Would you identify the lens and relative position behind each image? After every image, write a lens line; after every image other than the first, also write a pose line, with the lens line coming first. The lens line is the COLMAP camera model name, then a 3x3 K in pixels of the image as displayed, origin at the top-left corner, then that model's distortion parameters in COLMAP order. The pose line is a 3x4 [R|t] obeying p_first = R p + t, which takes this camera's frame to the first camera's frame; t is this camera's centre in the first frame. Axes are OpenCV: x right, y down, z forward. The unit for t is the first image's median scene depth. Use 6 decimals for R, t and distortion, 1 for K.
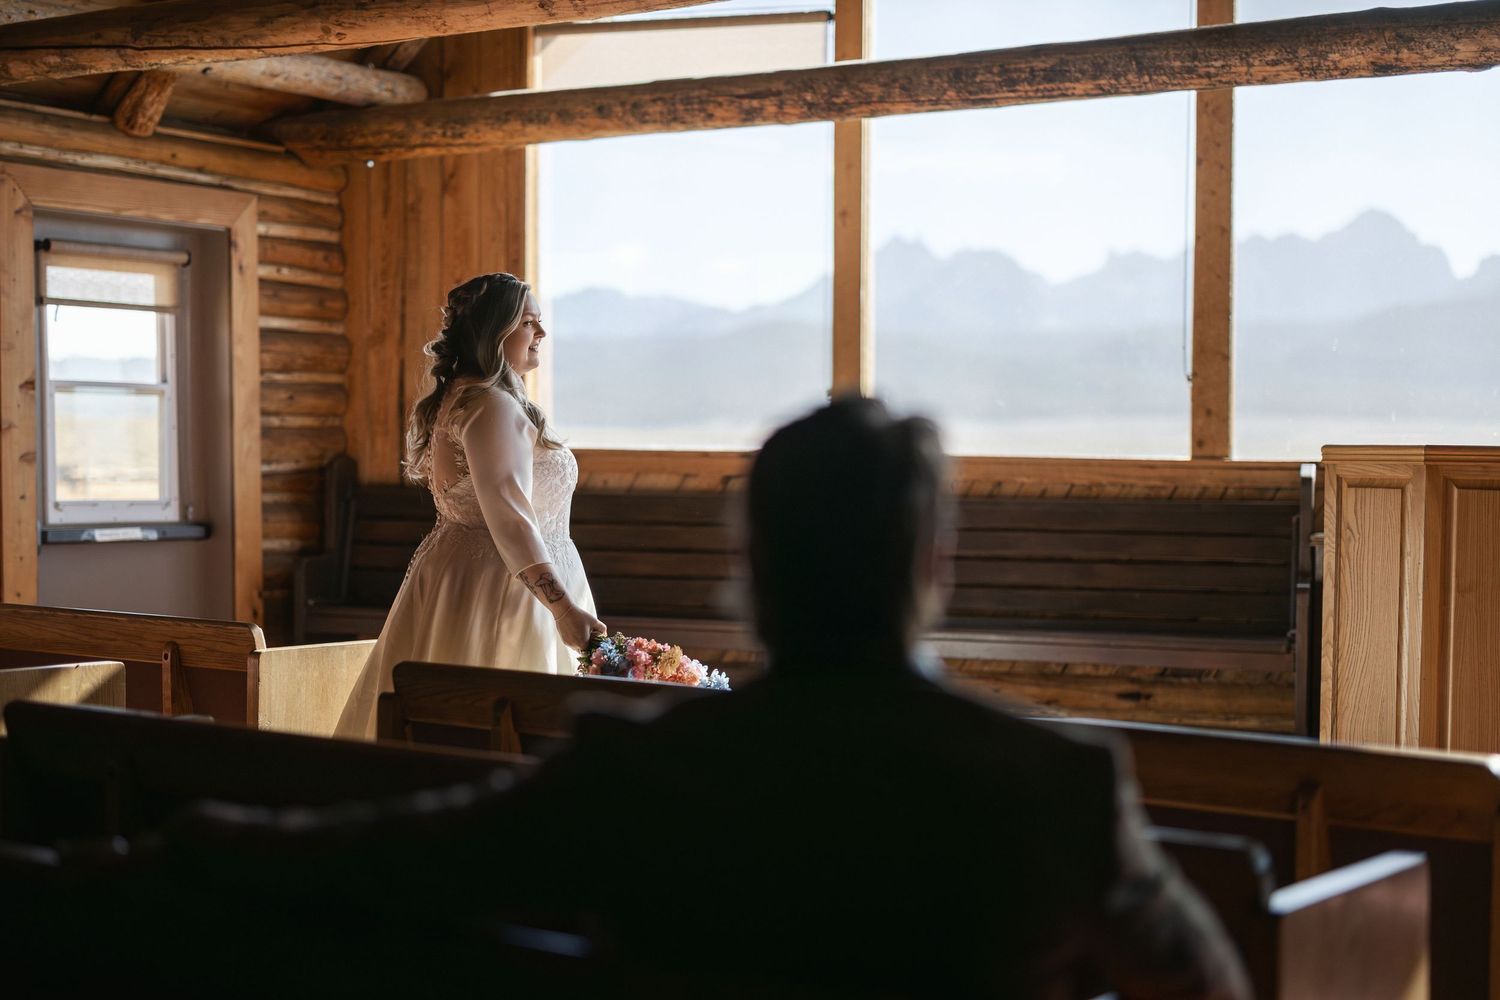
lens RADIAL K [[2293.7, 0, 750.0], [0, 2293.7, 500.0], [0, 0, 1]] dist [0.020066, 0.122220]
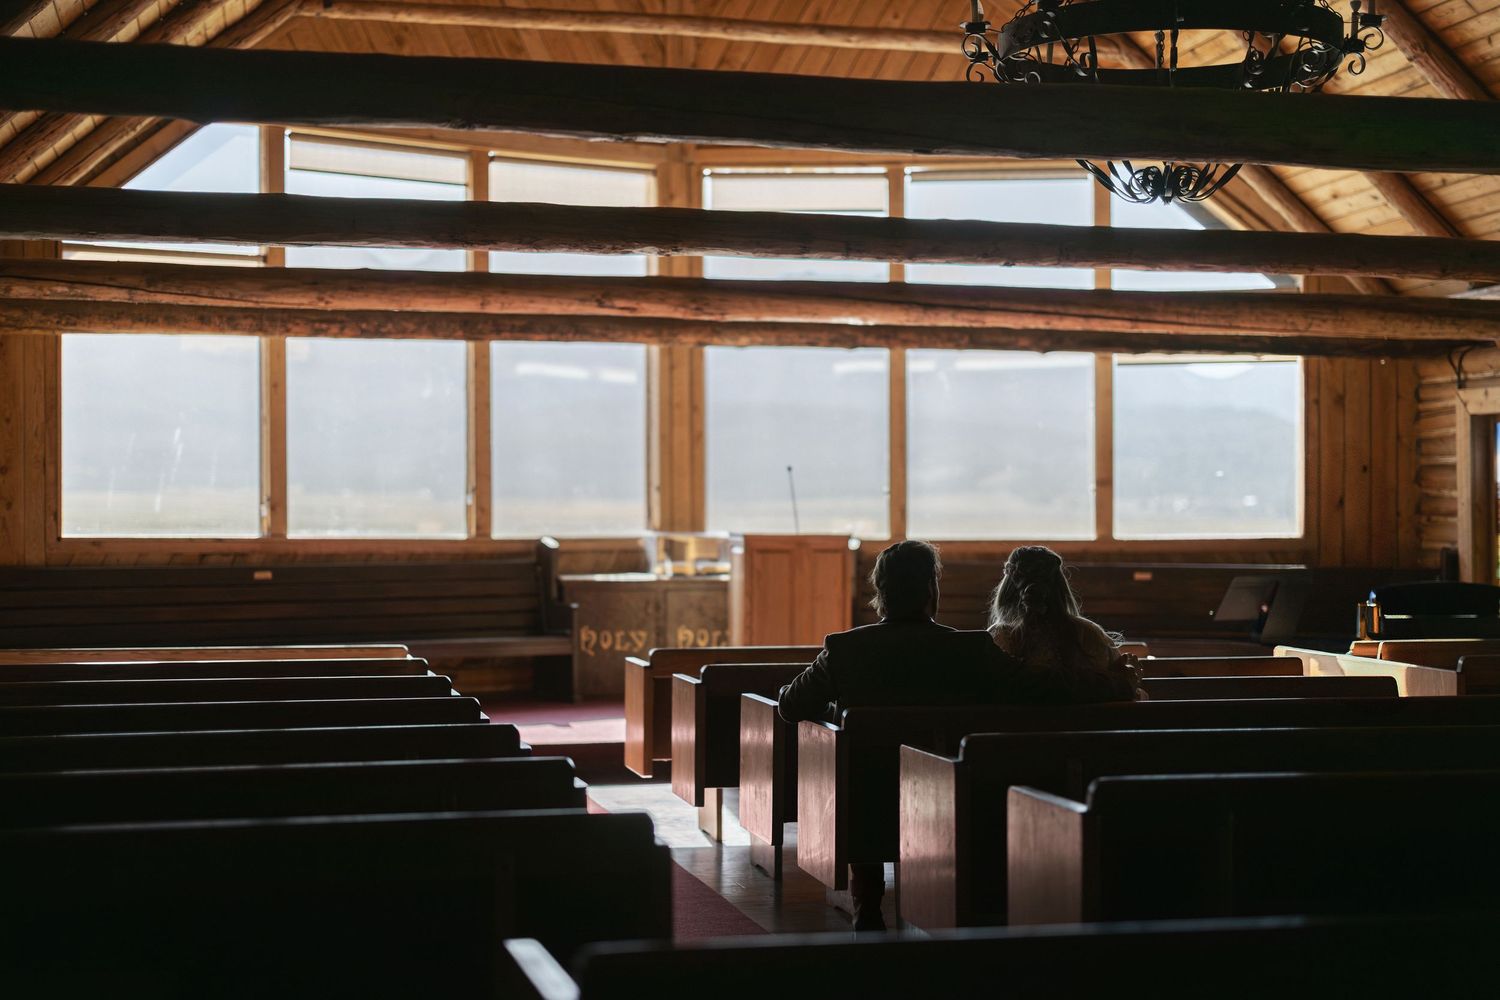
lens RADIAL K [[2293.7, 0, 750.0], [0, 2293.7, 500.0], [0, 0, 1]] dist [0.020066, 0.122220]
pose [[0.644518, -0.006744, 0.764559, -1.032253], [0.027809, 0.999506, -0.014626, -0.015210], [-0.764083, 0.030688, 0.644388, -0.281870]]
